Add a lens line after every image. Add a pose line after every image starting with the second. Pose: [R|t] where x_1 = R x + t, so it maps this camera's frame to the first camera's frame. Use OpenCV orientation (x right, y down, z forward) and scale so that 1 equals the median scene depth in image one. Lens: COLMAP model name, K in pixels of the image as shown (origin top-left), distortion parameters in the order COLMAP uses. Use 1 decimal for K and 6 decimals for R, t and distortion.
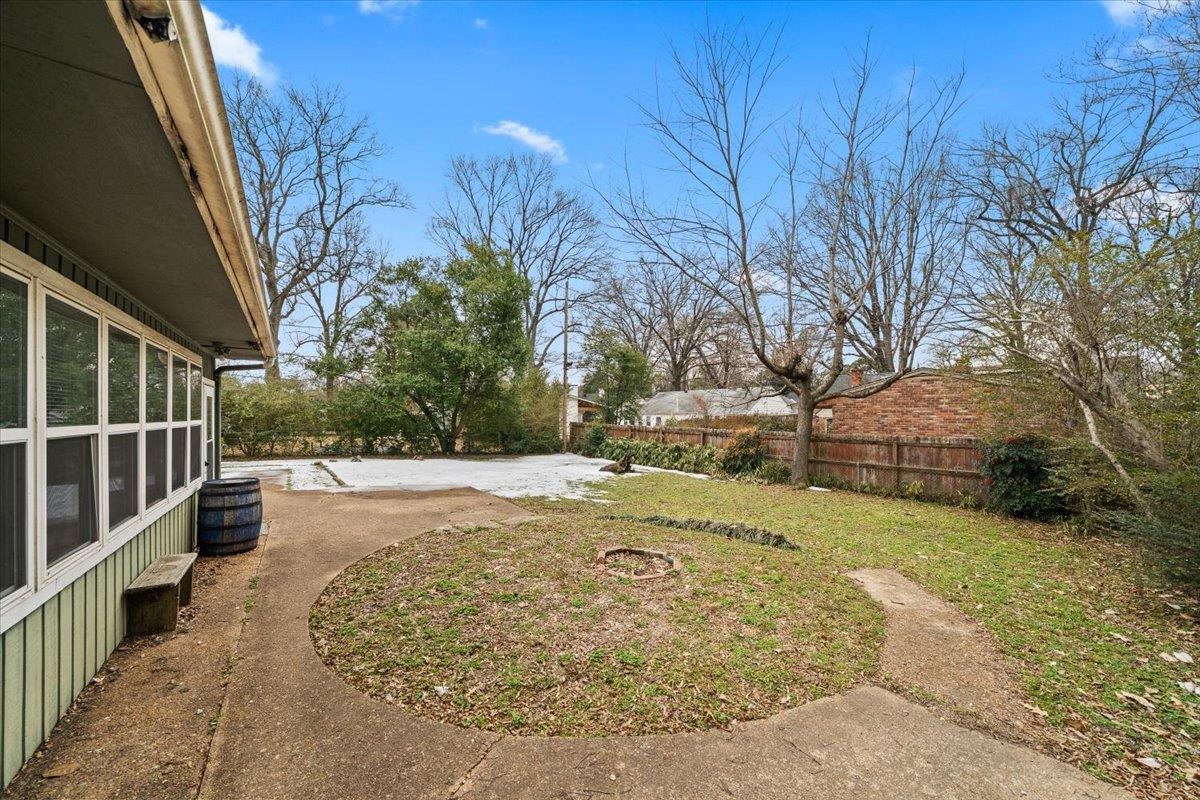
lens RADIAL K [[439.4, 0, 599.7], [0, 439.4, 404.6], [0, 0, 1]] dist [-0.002568, 0.000116]
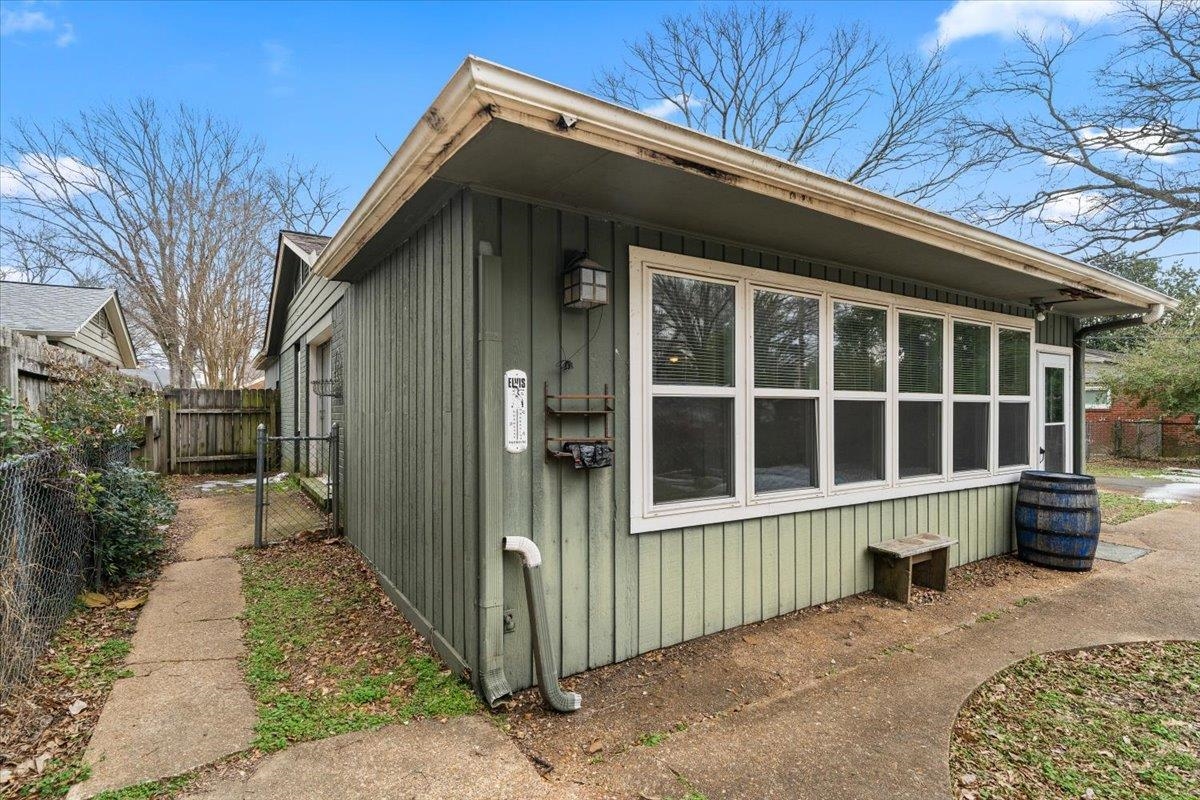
lens RADIAL K [[595.7, 0, 594.3], [0, 595.7, 407.6], [0, 0, 1]] dist [0.006186, -0.000476]
pose [[-0.051153, 0.003796, -0.998684, 0.410409], [0.014636, 0.999888, 0.003051, 0.067692], [0.998584, -0.014460, -0.051203, 0.404573]]
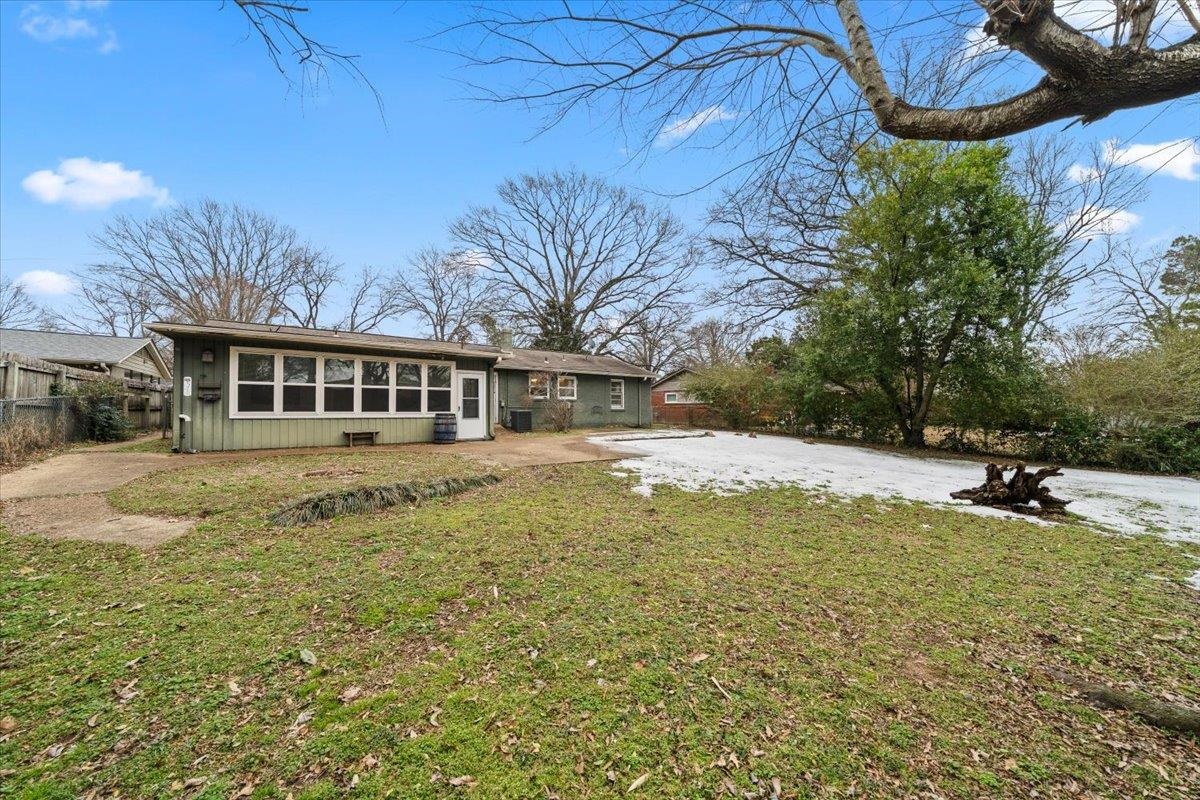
lens RADIAL K [[430.5, 0, 598.4], [0, 430.5, 402.6], [0, 0, 1]] dist [-0.005151, -0.000050]
pose [[0.009706, -0.012923, -0.999869, 2.440034], [0.013611, 0.999826, -0.012790, 0.260778], [0.999860, -0.013485, 0.009880, 3.034987]]
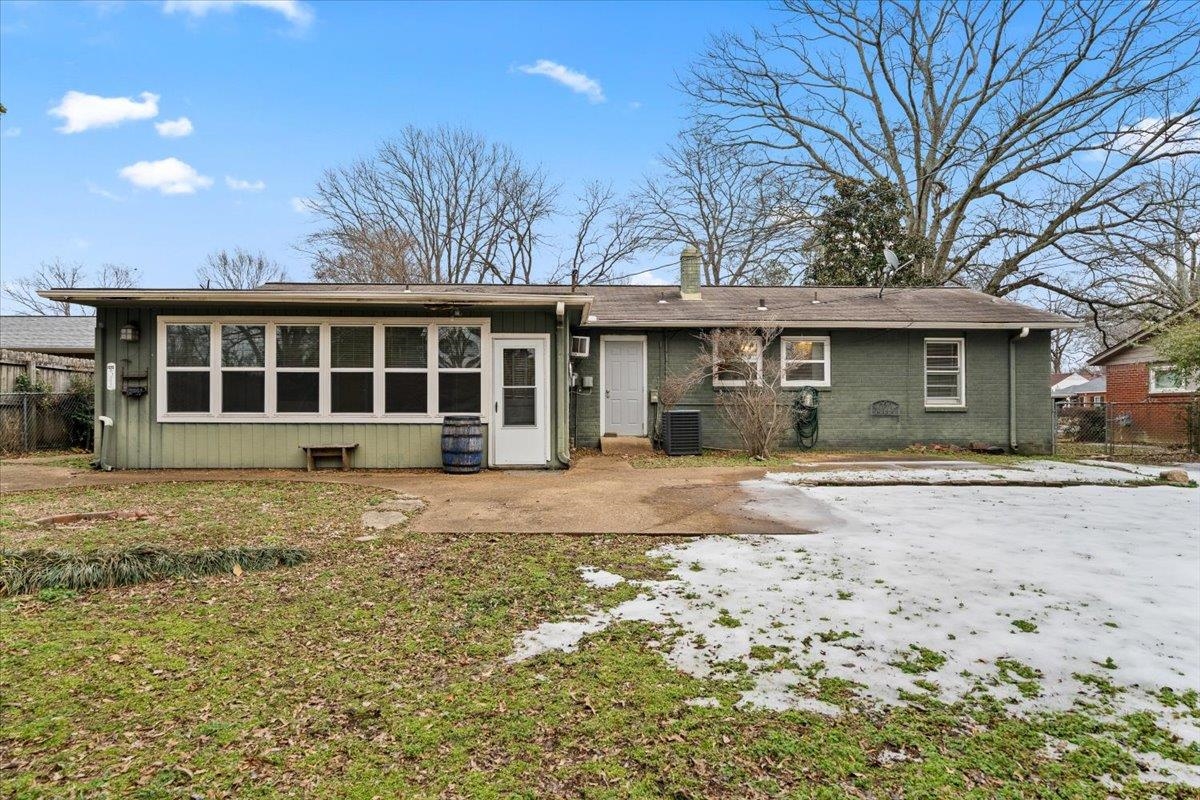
lens RADIAL K [[751.0, 0, 595.2], [0, 751.0, 402.6], [0, 0, 1]] dist [0.003308, 0.003746]
pose [[-0.560509, -0.003476, -0.828141, 1.176810], [0.013672, 0.999816, -0.013450, 0.282459], [0.828035, -0.018861, -0.560359, 4.245496]]
